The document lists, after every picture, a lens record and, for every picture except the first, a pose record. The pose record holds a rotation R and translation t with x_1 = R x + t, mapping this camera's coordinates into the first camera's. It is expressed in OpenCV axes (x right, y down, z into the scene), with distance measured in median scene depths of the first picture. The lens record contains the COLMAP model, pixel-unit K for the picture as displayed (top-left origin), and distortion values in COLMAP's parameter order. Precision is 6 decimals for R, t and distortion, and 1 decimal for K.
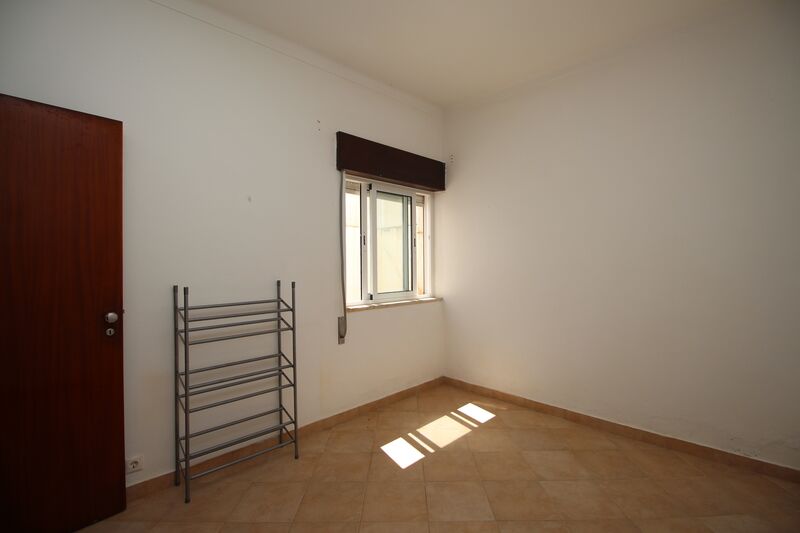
lens RADIAL K [[369.7, 0, 407.3], [0, 369.7, 264.0], [0, 0, 1]] dist [-0.005174, -0.011227]
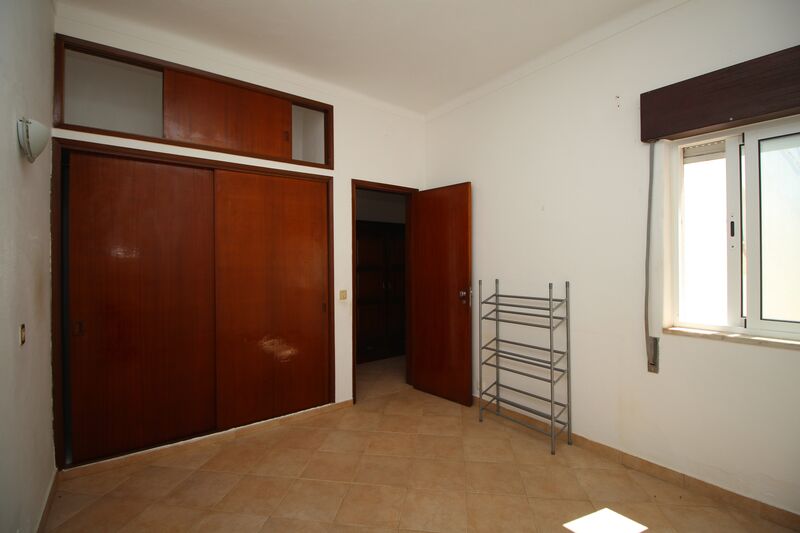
lens RADIAL K [[369.7, 0, 400.5], [0, 369.7, 264.2], [0, 0, 1]] dist [-0.005174, -0.011227]
pose [[-0.151739, 0.013277, -0.988331, 0.764219], [-0.000486, 0.999909, 0.013507, -0.018209], [0.988420, 0.002530, -0.151719, 0.719929]]
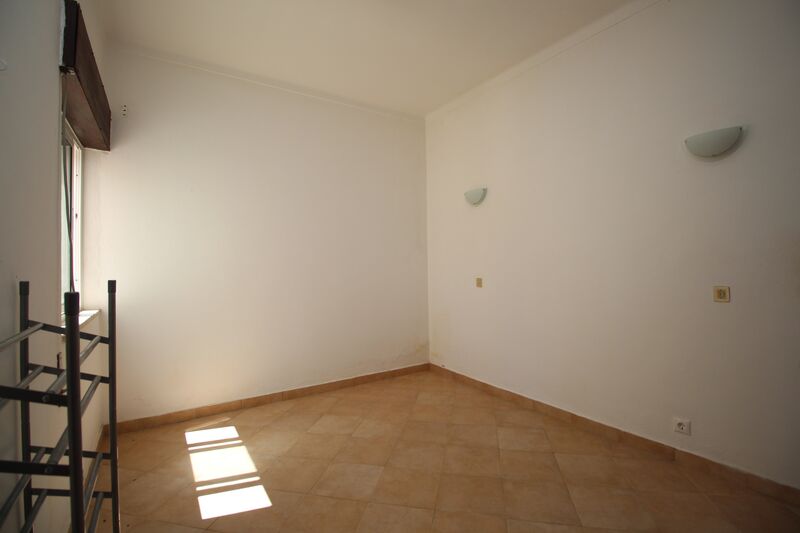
lens RADIAL K [[369.7, 0, 402.1], [0, 369.7, 261.6], [0, 0, 1]] dist [-0.005174, -0.011227]
pose [[0.211351, 0.007200, 0.977384, -0.689401], [0.017903, 0.999777, -0.011236, 0.034683], [-0.977246, 0.019873, 0.211175, 0.506171]]
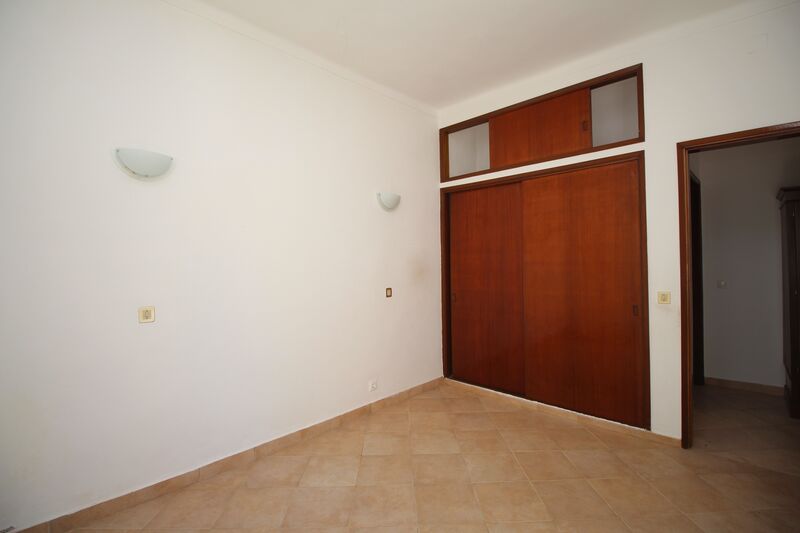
lens RADIAL K [[369.7, 0, 401.5], [0, 369.7, 261.6], [0, 0, 1]] dist [-0.005174, -0.011227]
pose [[-0.999814, 0.018974, -0.003329, 0.205079], [0.018959, 0.999811, 0.004299, -0.008118], [0.003410, 0.004235, -0.999985, 1.339145]]
